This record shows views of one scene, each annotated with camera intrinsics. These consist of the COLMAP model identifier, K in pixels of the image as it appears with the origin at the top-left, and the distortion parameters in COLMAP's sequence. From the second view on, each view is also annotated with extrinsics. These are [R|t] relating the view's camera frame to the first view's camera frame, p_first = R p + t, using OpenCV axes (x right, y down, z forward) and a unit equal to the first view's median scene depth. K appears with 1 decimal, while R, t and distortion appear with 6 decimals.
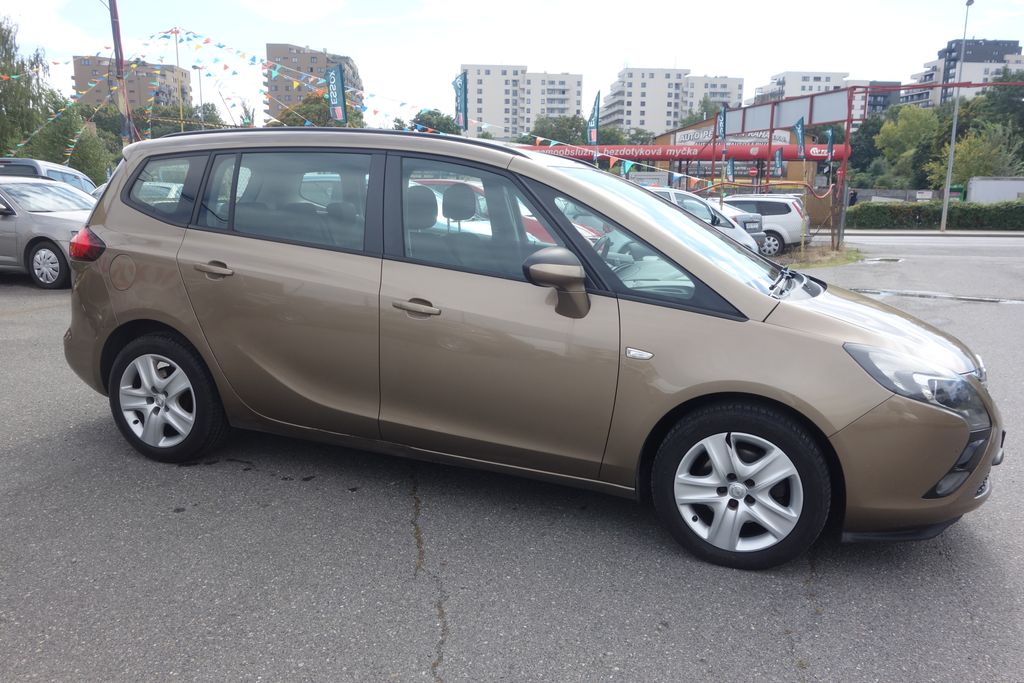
lens RADIAL K [[808.9, 0, 513.1], [0, 808.9, 337.2], [0, 0, 1]] dist [-0.000835, 0.005002]
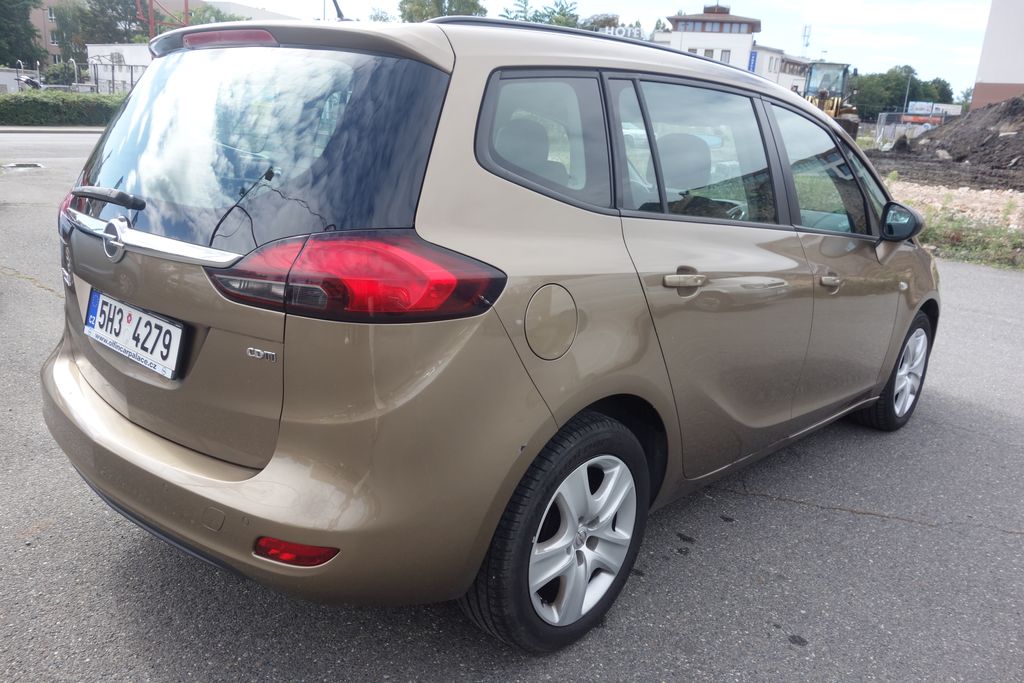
lens RADIAL K [[808.9, 0, 509.9], [0, 808.9, 343.9], [0, 0, 1]] dist [-0.000835, 0.005002]
pose [[0.389099, -0.238784, 0.889710, -0.923482], [0.113940, 0.970879, 0.210739, -0.171871], [-0.914122, 0.019375, 0.404976, 0.831499]]
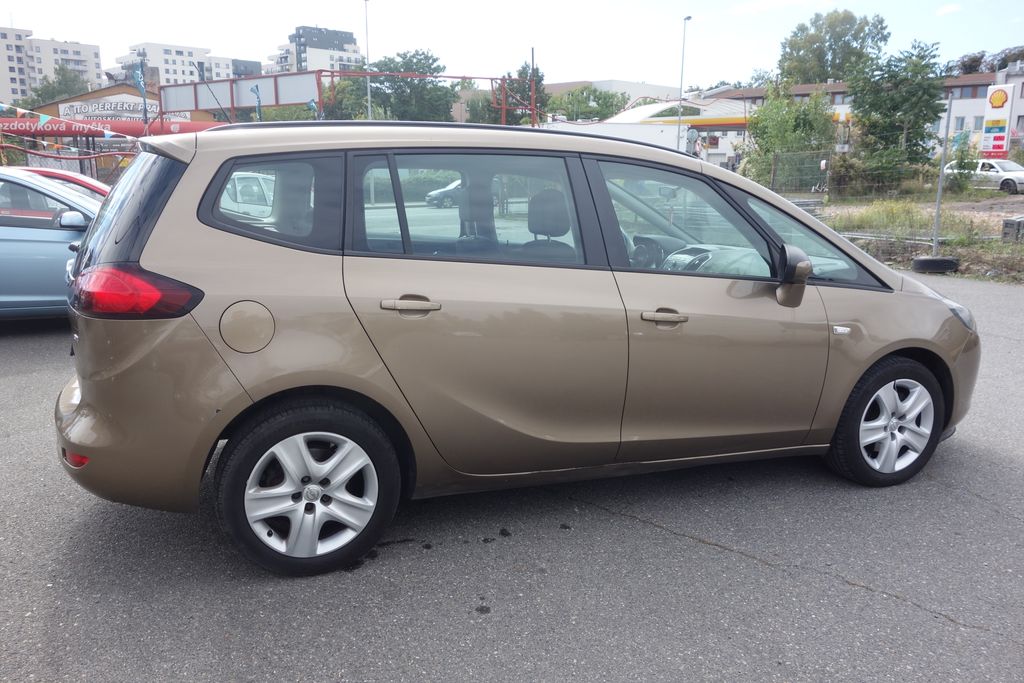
lens RADIAL K [[808.9, 0, 509.2], [0, 808.9, 339.7], [0, 0, 1]] dist [-0.000835, 0.005002]
pose [[0.750660, -0.149915, 0.643456, -0.764588], [0.130038, 0.988391, 0.078575, -0.095262], [-0.647765, 0.024690, 0.761440, 0.327873]]
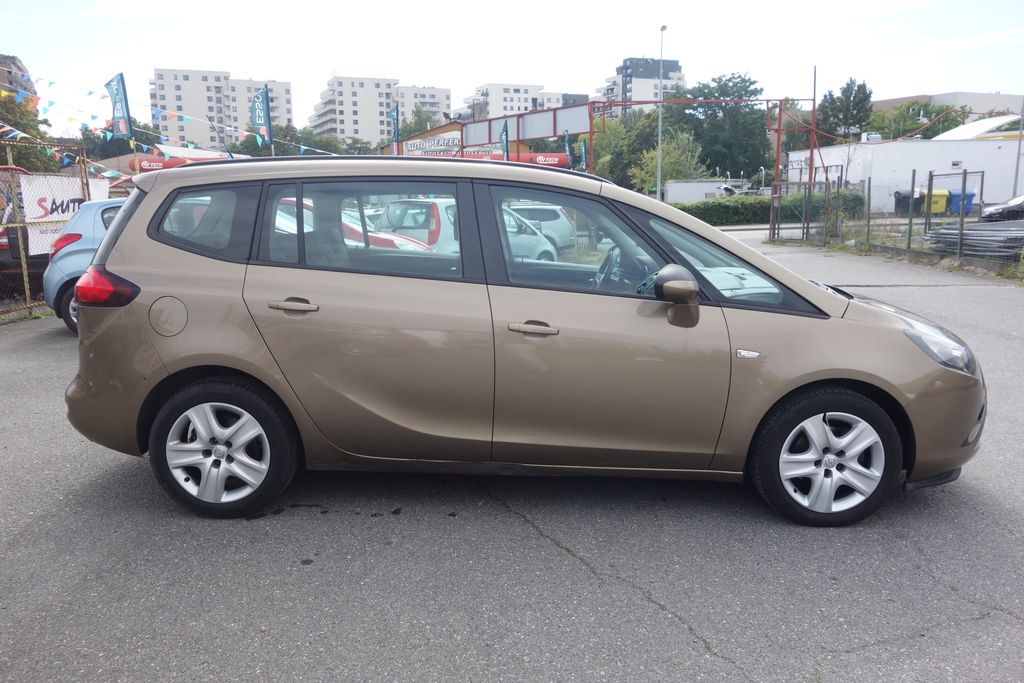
lens RADIAL K [[808.9, 0, 509.6], [0, 808.9, 336.8], [0, 0, 1]] dist [-0.000835, 0.005002]
pose [[0.943008, -0.081414, 0.322657, -0.417906], [0.084836, 0.996389, 0.003468, -0.028419], [-0.321774, 0.024102, 0.946510, 0.018301]]
